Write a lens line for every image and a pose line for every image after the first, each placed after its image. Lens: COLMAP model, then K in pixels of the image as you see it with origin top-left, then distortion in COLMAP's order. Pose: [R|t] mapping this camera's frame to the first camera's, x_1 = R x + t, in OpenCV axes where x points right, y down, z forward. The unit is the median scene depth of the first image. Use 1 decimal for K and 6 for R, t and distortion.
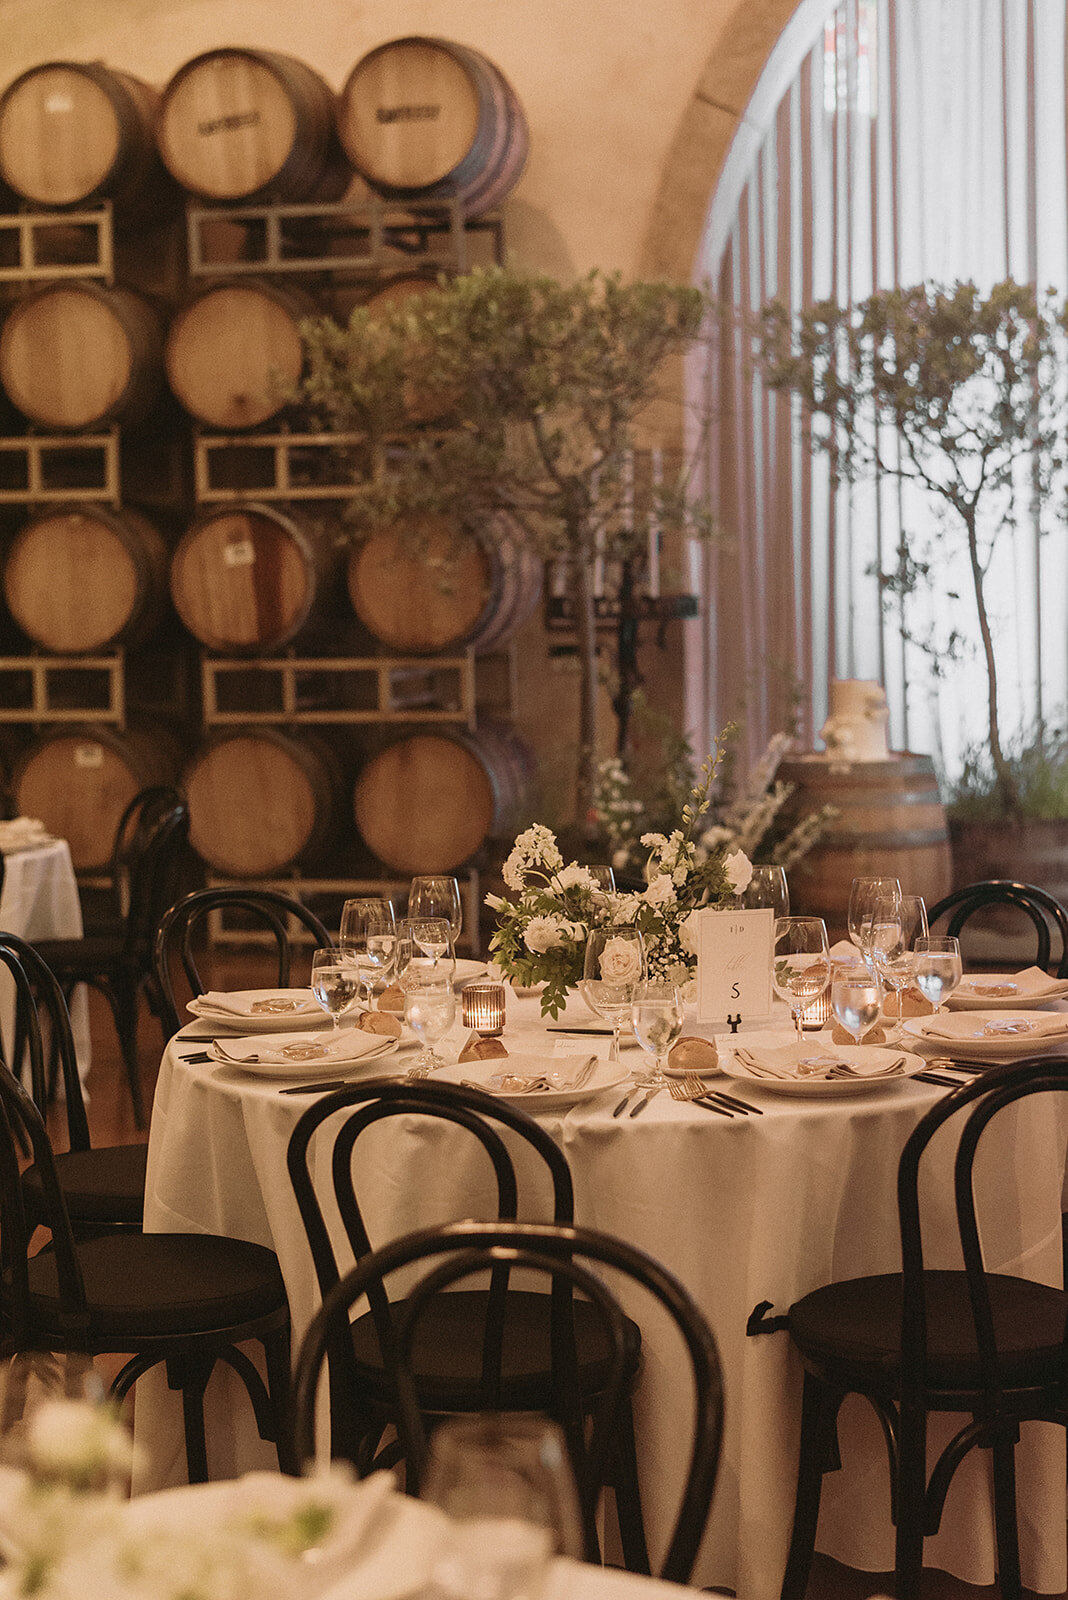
lens RADIAL K [[2585.9, 0, 534.0], [0, 2585.9, 800.0], [0, 0, 1]] dist [0.016809, 0.001994]
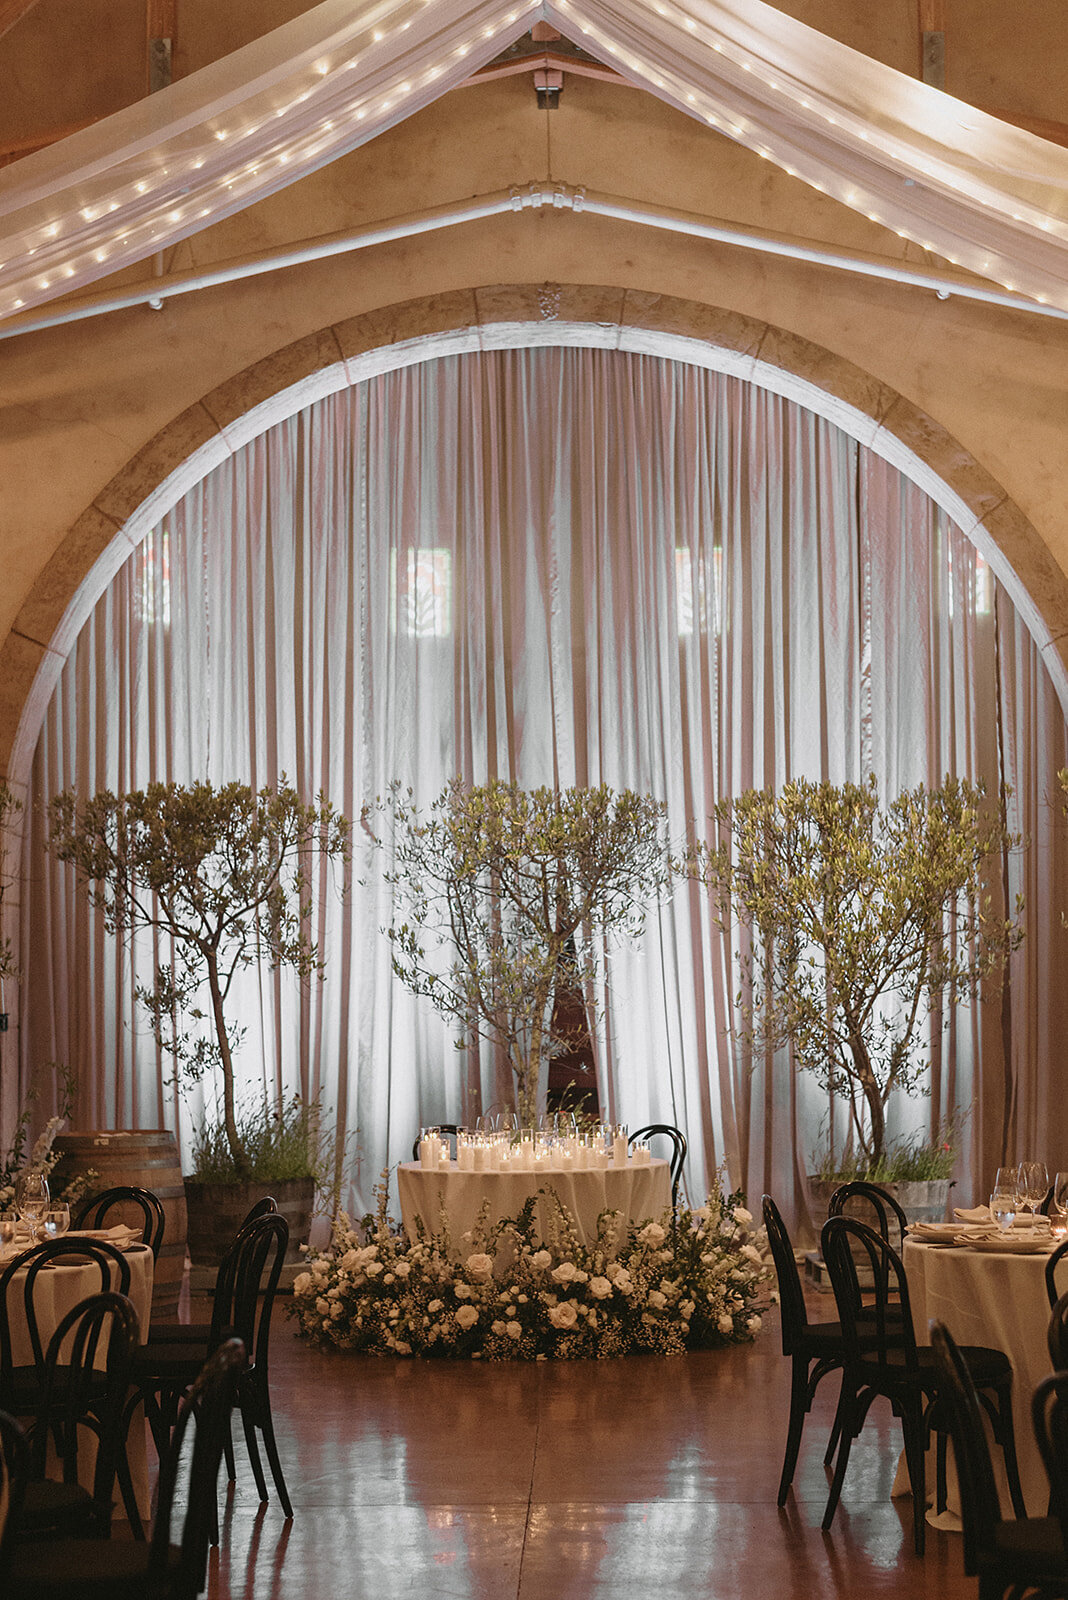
lens RADIAL K [[2585.9, 0, 534.0], [0, 2585.9, 800.0], [0, 0, 1]] dist [0.016809, 0.001994]
pose [[0.971428, 0.015837, 0.236806, 0.012320], [0.022220, 0.987320, -0.157179, 0.025439], [-0.236292, 0.157950, 0.958758, -0.336385]]
